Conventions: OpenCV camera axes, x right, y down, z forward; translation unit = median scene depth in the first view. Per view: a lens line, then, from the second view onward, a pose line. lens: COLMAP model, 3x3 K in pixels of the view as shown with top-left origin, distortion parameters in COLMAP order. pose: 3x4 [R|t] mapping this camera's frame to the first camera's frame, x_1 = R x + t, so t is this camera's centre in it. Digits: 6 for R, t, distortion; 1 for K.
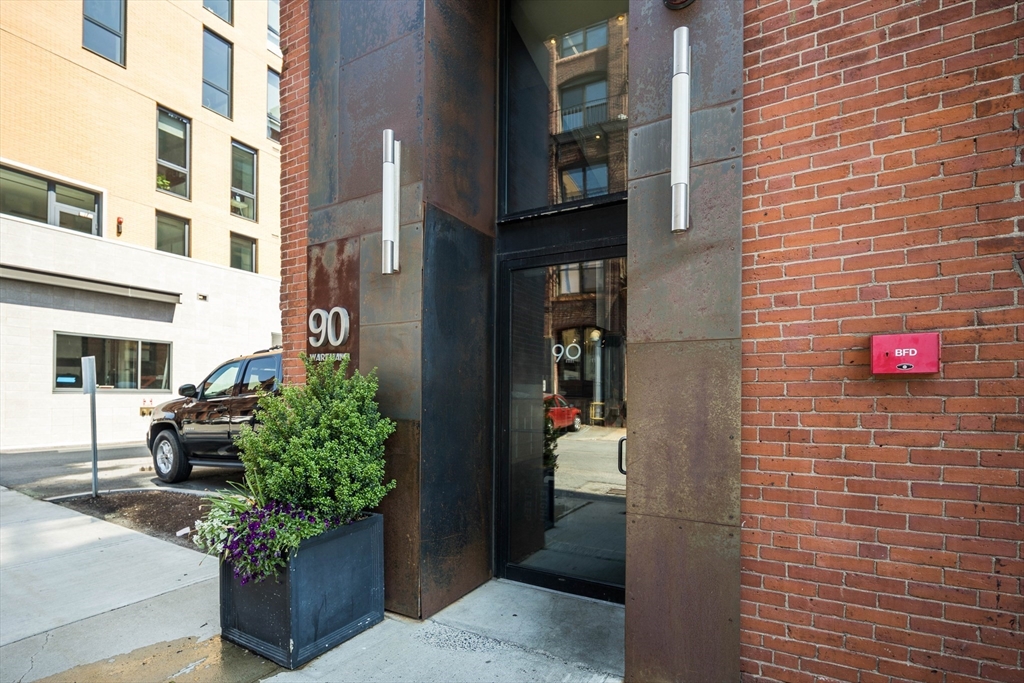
lens RADIAL K [[498.4, 0, 511.2], [0, 498.4, 392.0], [0, 0, 1]] dist [0.001335, -0.000493]
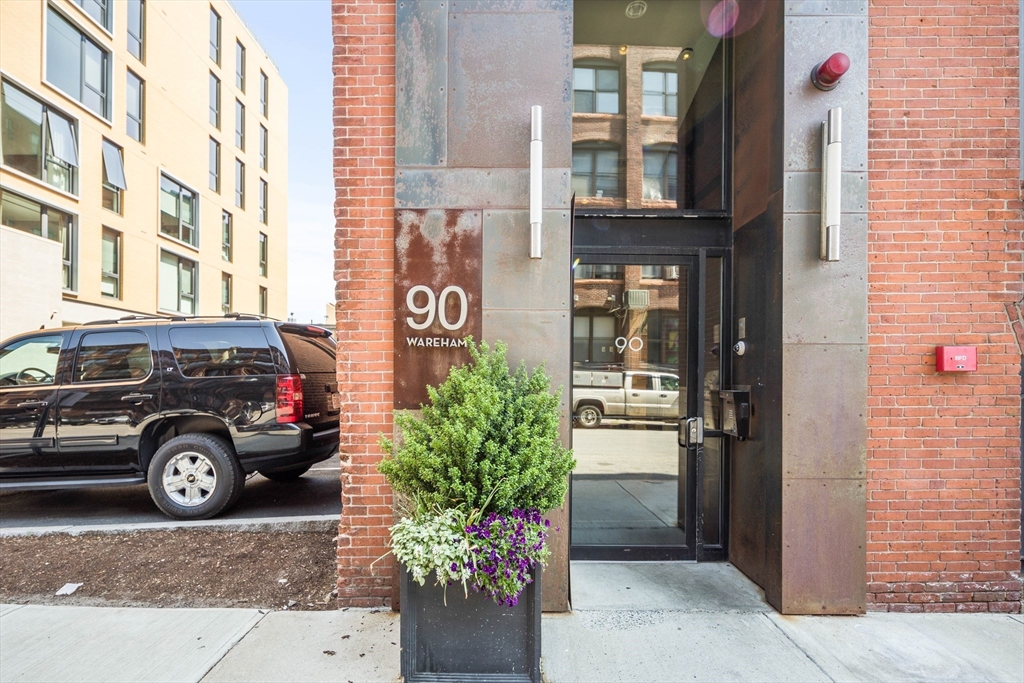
lens RADIAL K [[494.5, 0, 510.0], [0, 494.5, 379.6], [0, 0, 1]] dist [-0.000976, -0.000550]
pose [[0.868399, -0.003303, 0.495855, -1.012946], [-0.001023, 0.999964, 0.008453, -0.017593], [-0.495865, -0.007848, 0.868364, 0.272654]]
